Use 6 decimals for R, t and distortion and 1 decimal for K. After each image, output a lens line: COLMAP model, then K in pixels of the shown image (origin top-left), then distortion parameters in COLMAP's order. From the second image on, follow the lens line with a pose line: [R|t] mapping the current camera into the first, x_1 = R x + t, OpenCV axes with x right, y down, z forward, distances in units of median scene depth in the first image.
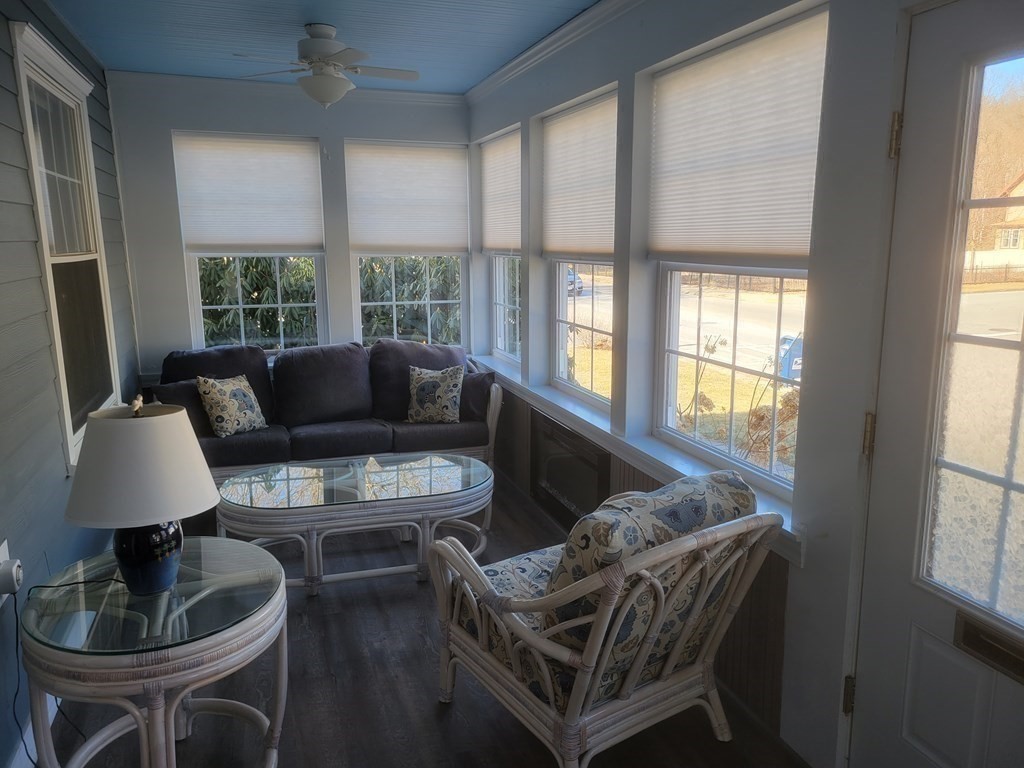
lens RADIAL K [[764.4, 0, 512.3], [0, 764.4, 386.4], [0, 0, 1]] dist [0.054052, -0.037057]
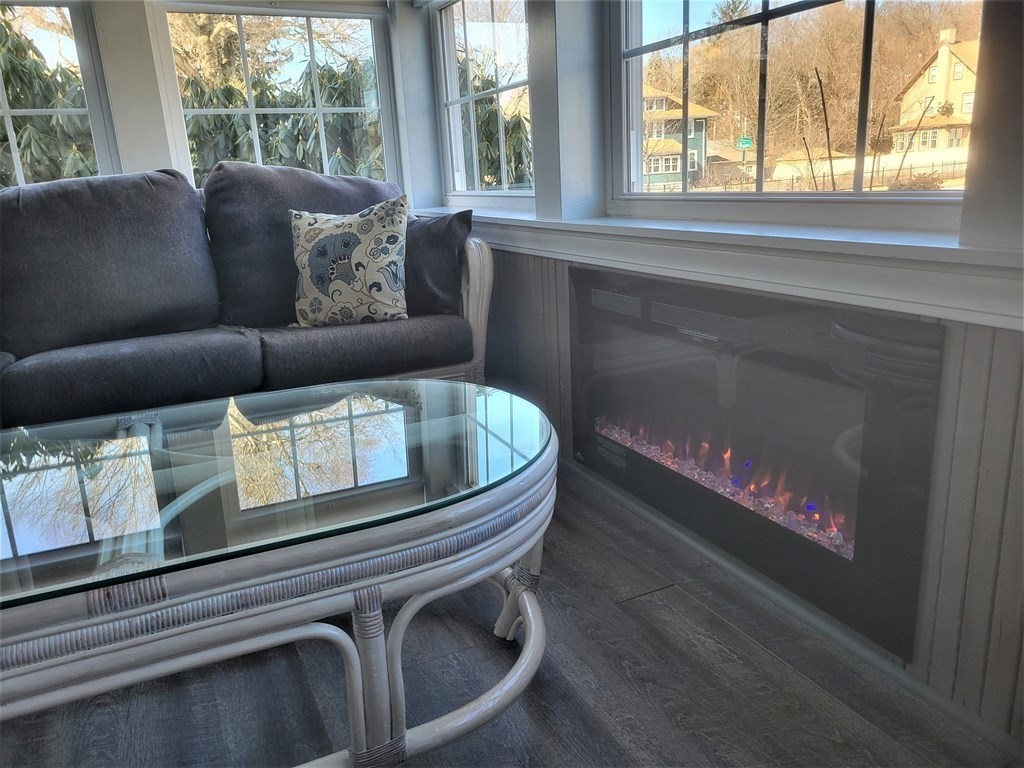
lens RADIAL K [[764.4, 0, 508.3], [0, 764.4, 380.8], [0, 0, 1]] dist [0.054052, -0.037057]
pose [[0.990771, -0.080408, 0.109117, -0.061676], [0.072339, 0.994480, 0.076003, 0.053772], [-0.114626, -0.067409, 0.991119, 0.514881]]
